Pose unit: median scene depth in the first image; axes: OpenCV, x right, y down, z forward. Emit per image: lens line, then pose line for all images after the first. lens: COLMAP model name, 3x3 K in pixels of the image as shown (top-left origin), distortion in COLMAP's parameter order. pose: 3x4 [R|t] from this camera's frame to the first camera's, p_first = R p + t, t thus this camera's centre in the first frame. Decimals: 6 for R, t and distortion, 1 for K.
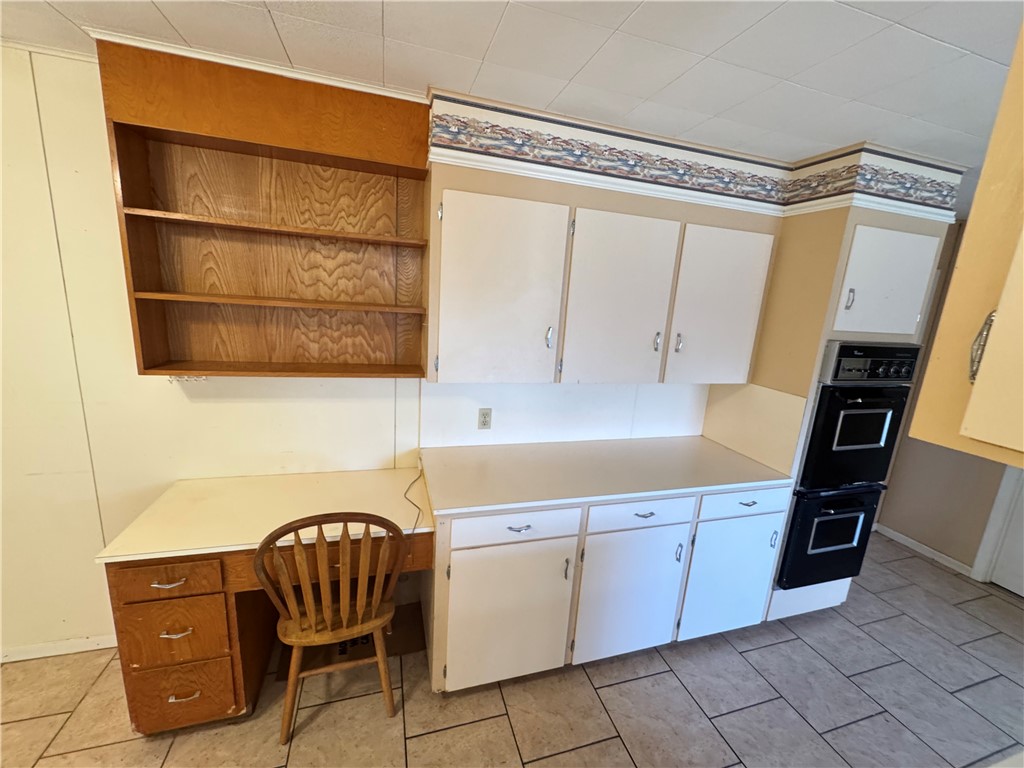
lens RADIAL K [[413.3, 0, 511.5], [0, 413.3, 382.4], [0, 0, 1]] dist [-0.004161, -0.000331]
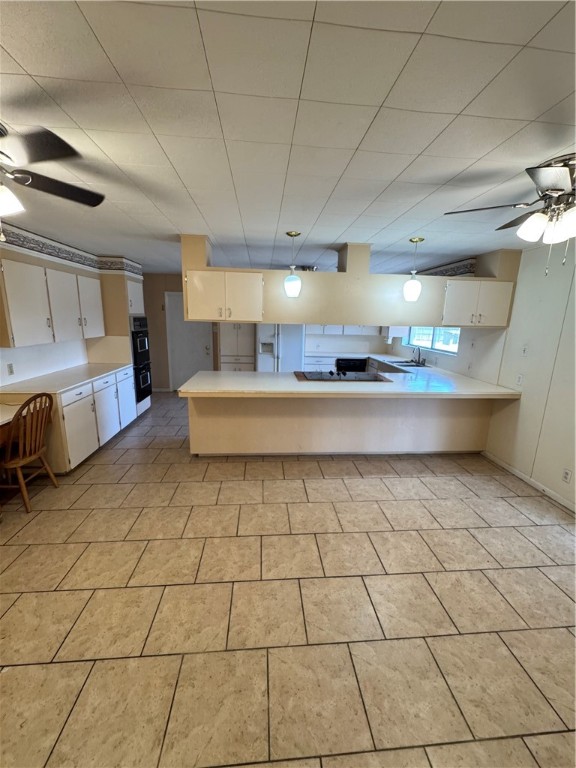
lens RADIAL K [[310.0, 0, 288.1], [0, 310.0, 382.1], [0, 0, 1]] dist [-0.004161, -0.000331]
pose [[0.209907, -0.262202, 0.941907, -1.375959], [0.193361, 0.955475, 0.222888, 0.086005], [-0.958410, 0.135343, 0.251261, -0.709672]]
